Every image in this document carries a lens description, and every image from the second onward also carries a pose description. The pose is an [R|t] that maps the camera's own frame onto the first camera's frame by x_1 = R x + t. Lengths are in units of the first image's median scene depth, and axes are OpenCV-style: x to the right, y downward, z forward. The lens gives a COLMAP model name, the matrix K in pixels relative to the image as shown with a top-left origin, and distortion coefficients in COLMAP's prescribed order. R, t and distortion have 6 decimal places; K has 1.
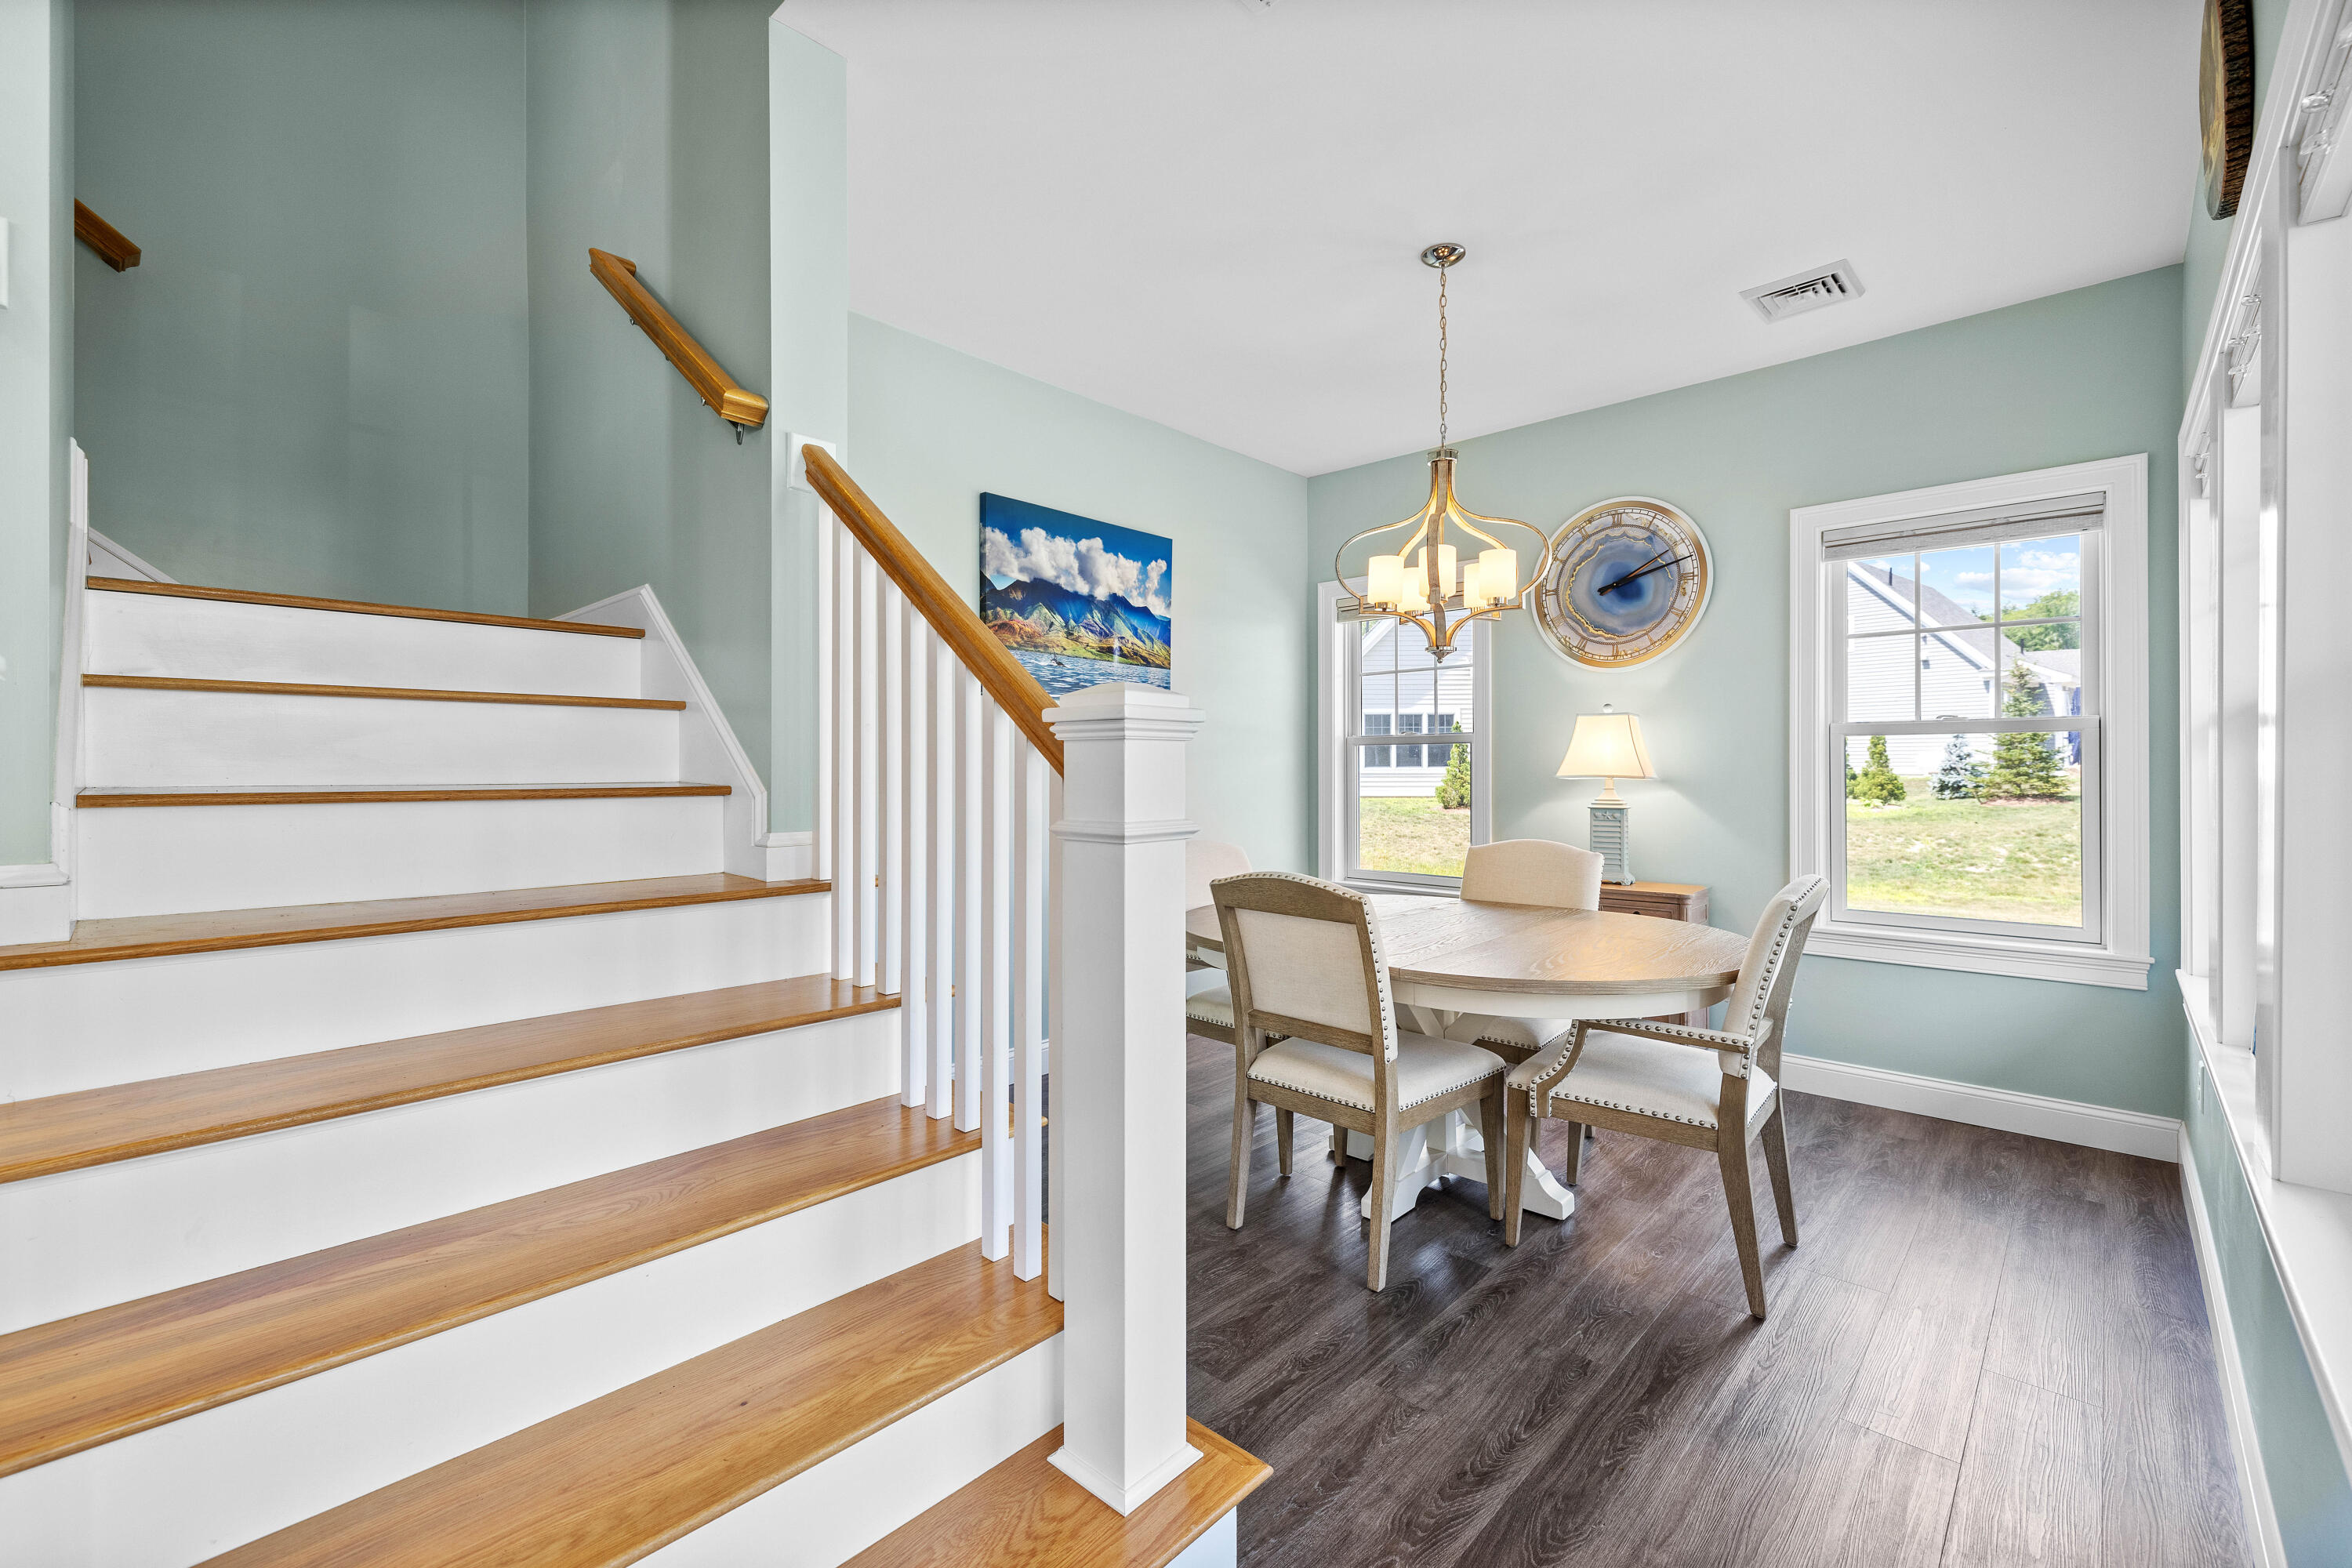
lens RADIAL K [[990.8, 0, 1176.0], [0, 990.8, 784.0], [0, 0, 1]] dist [0.001236, 0.000090]
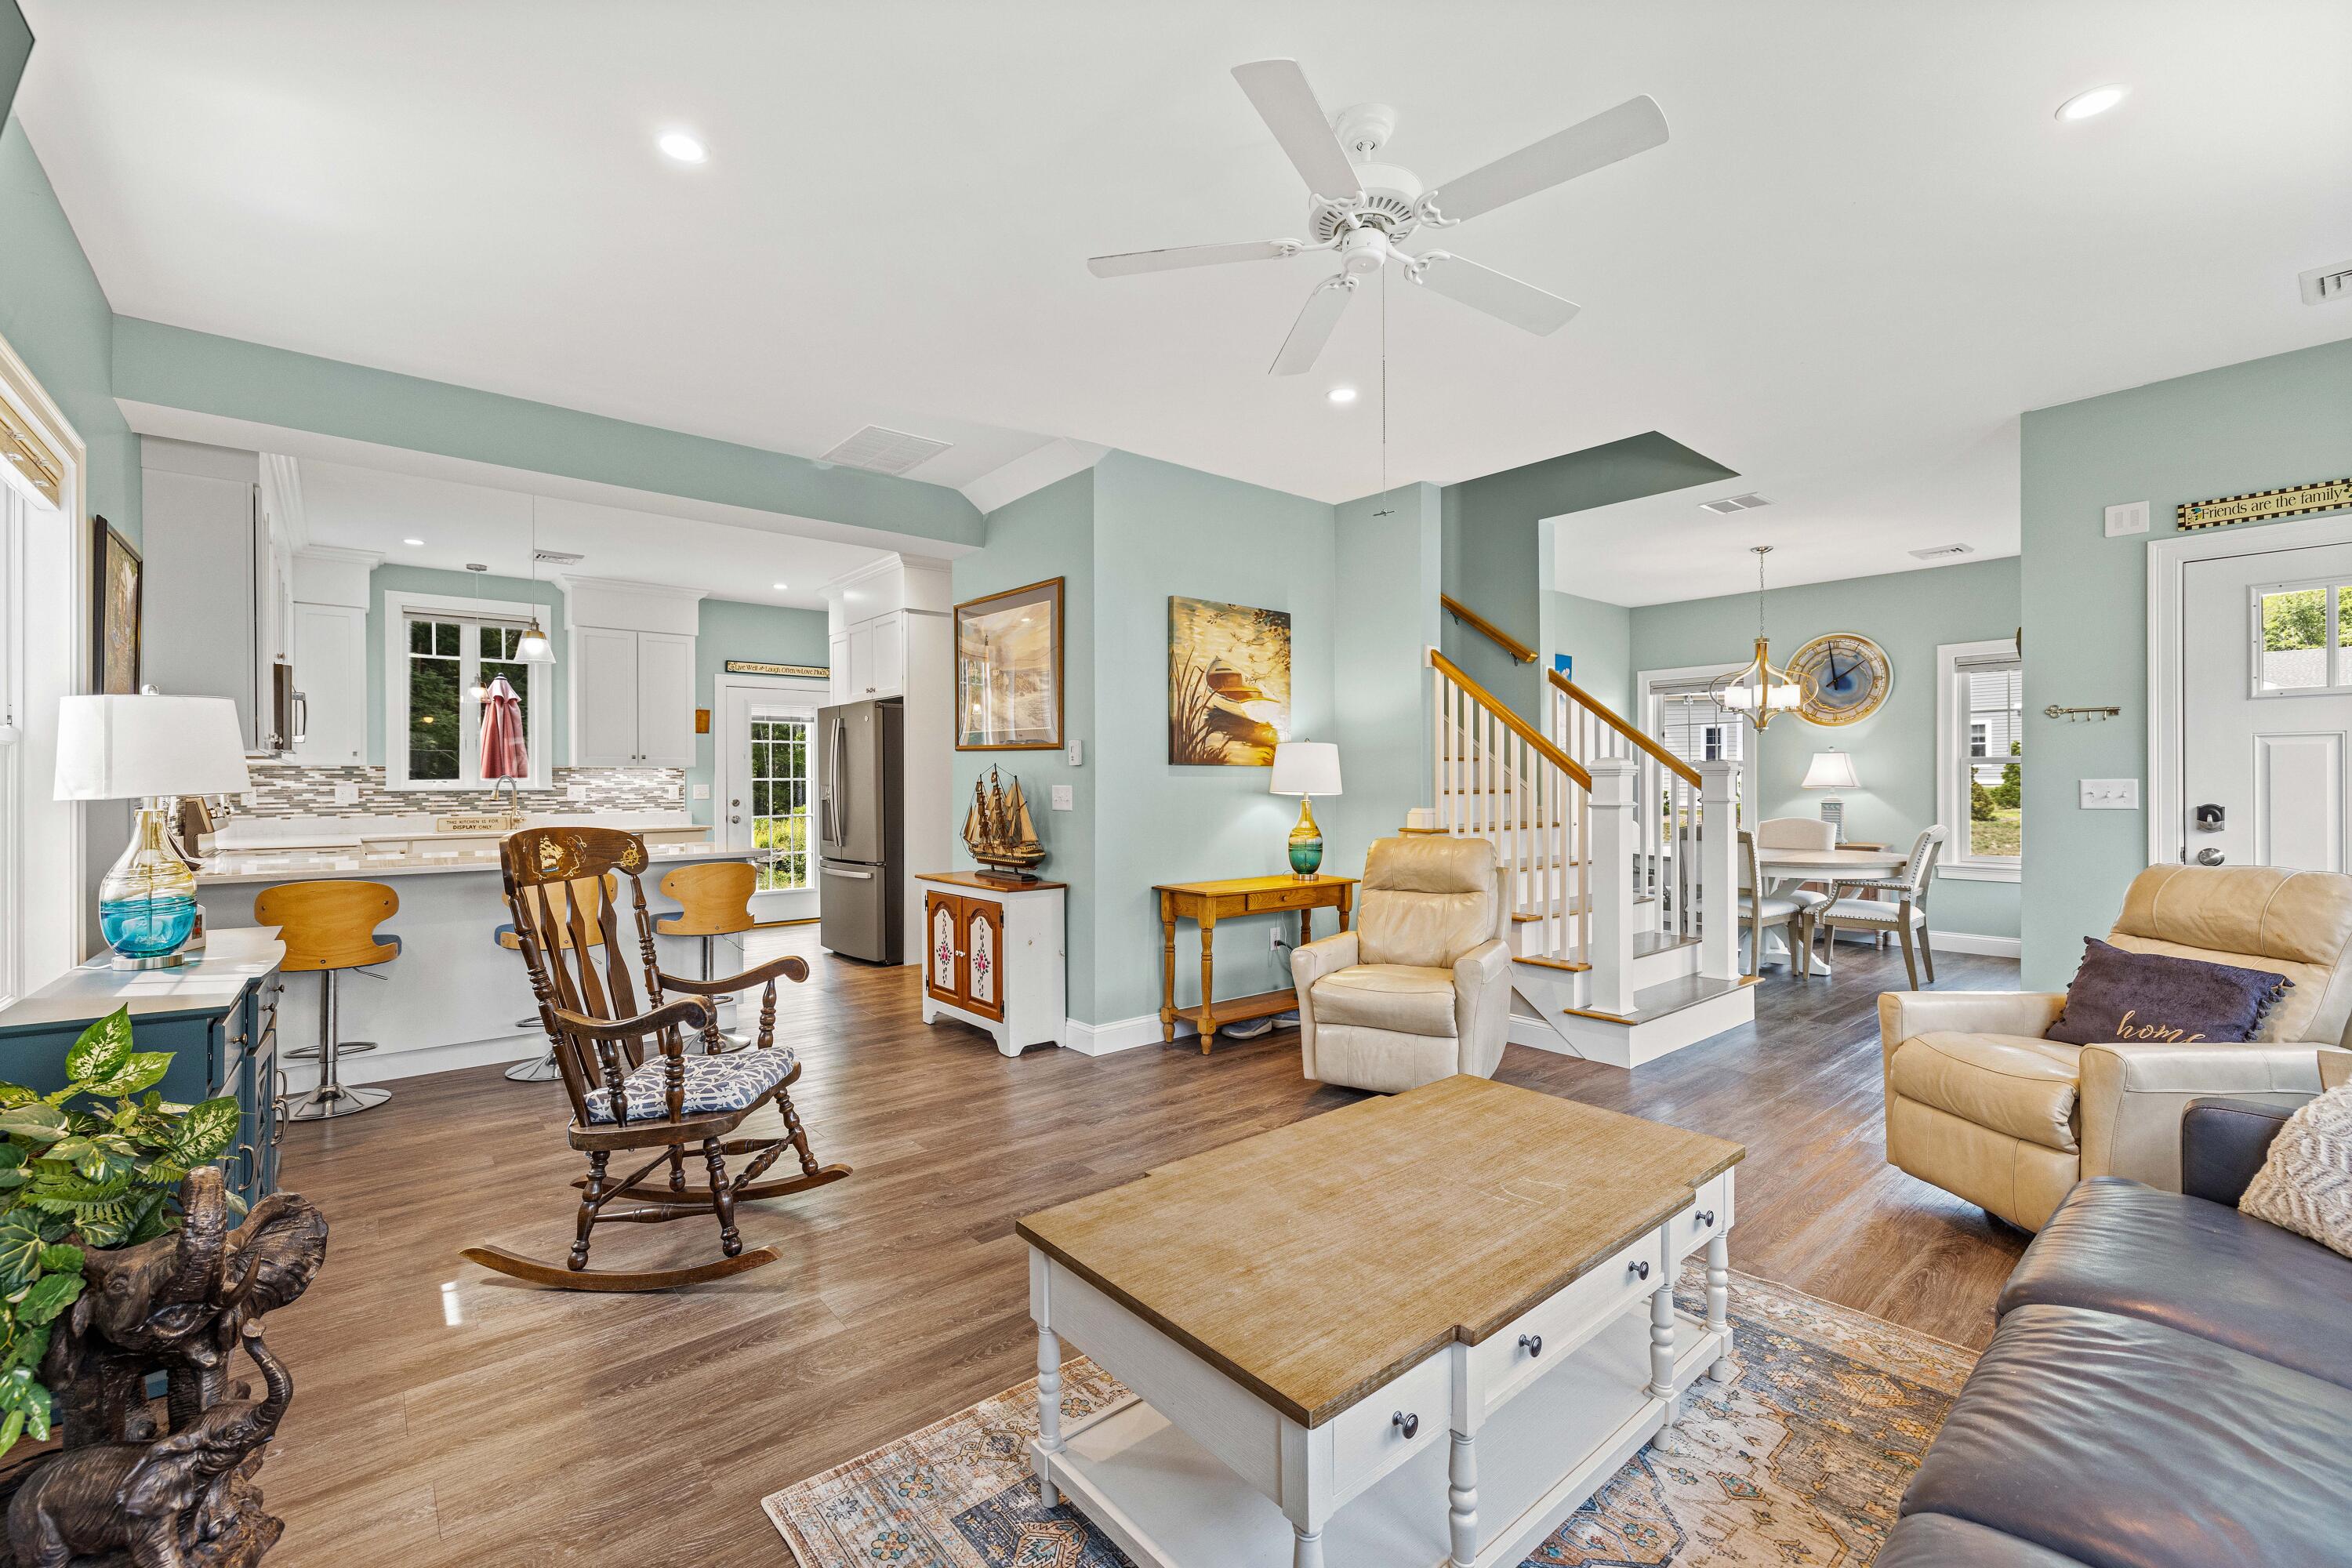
lens RADIAL K [[990.8, 0, 1176.0], [0, 990.8, 784.0], [0, 0, 1]] dist [0.001236, 0.000090]
pose [[0.992066, -0.000396, -0.125719, -0.554527], [-0.000628, 0.999967, -0.008101, 0.004444], [0.125718, 0.008116, 0.992033, -1.004088]]
